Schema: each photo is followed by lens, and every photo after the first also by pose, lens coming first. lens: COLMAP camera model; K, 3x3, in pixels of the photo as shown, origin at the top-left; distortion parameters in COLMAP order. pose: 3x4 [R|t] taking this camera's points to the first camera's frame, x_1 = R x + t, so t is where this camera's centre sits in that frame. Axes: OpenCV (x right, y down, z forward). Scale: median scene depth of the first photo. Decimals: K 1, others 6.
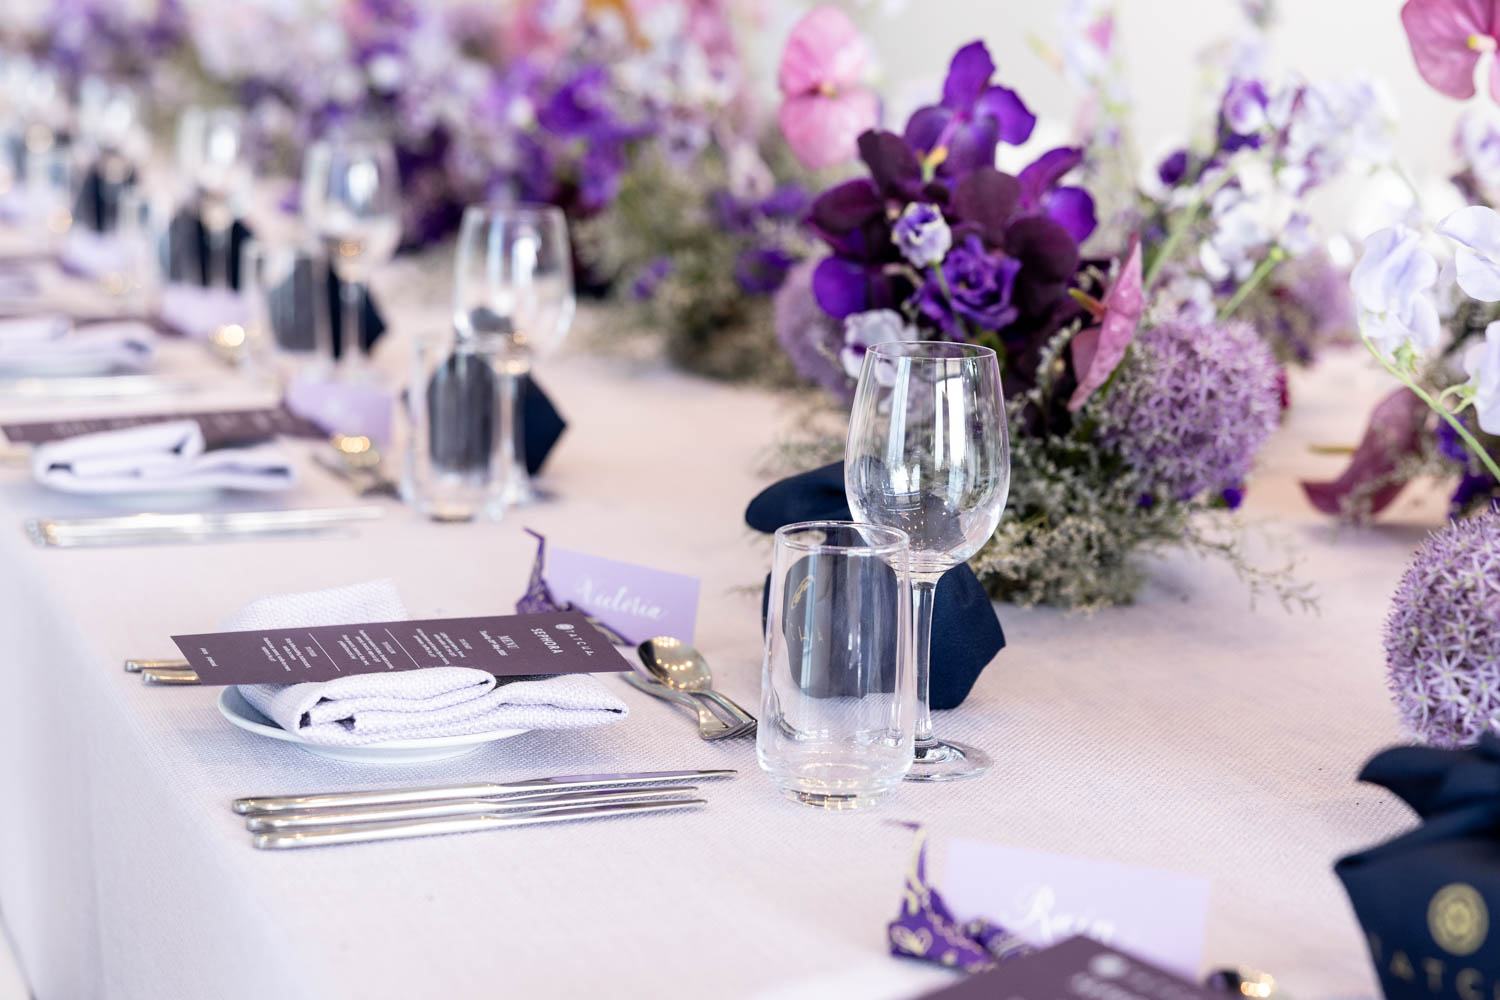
lens RADIAL K [[2269.8, 0, 750.0], [0, 2269.8, 500.0], [0, 0, 1]] dist [0.011889, 0.022444]
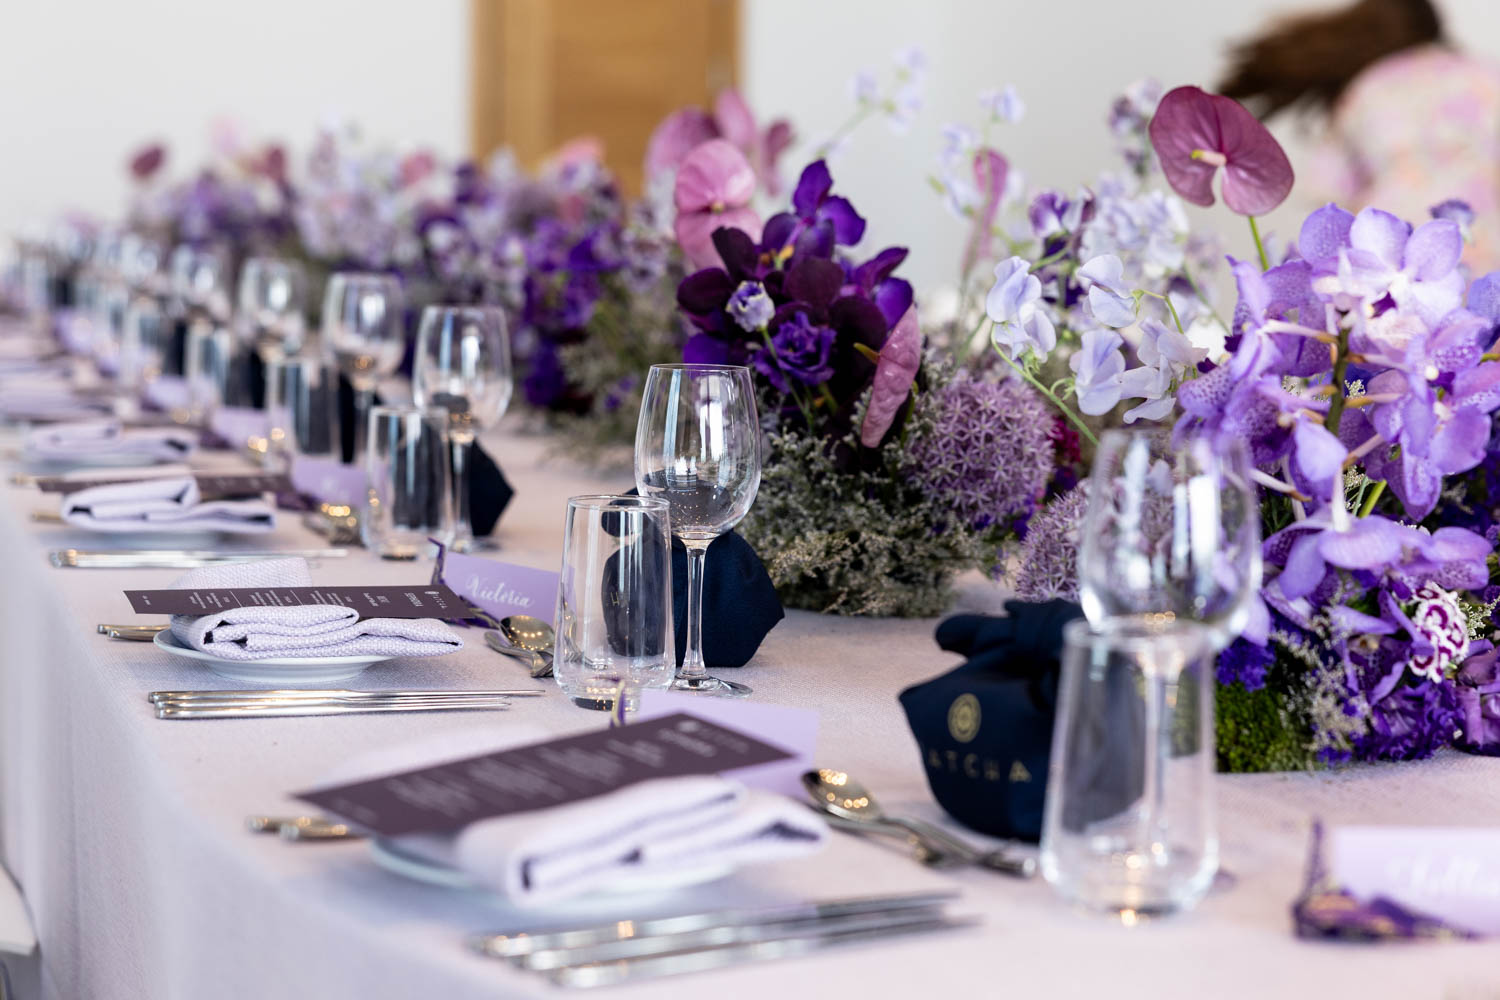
lens RADIAL K [[2269.8, 0, 750.0], [0, 2269.8, 500.0], [0, 0, 1]] dist [0.011889, 0.022444]
pose [[0.998331, 0.009257, -0.057010, 0.143628], [-0.014461, 0.995694, -0.091566, 0.100570], [0.055917, 0.092237, 0.994166, -0.222374]]
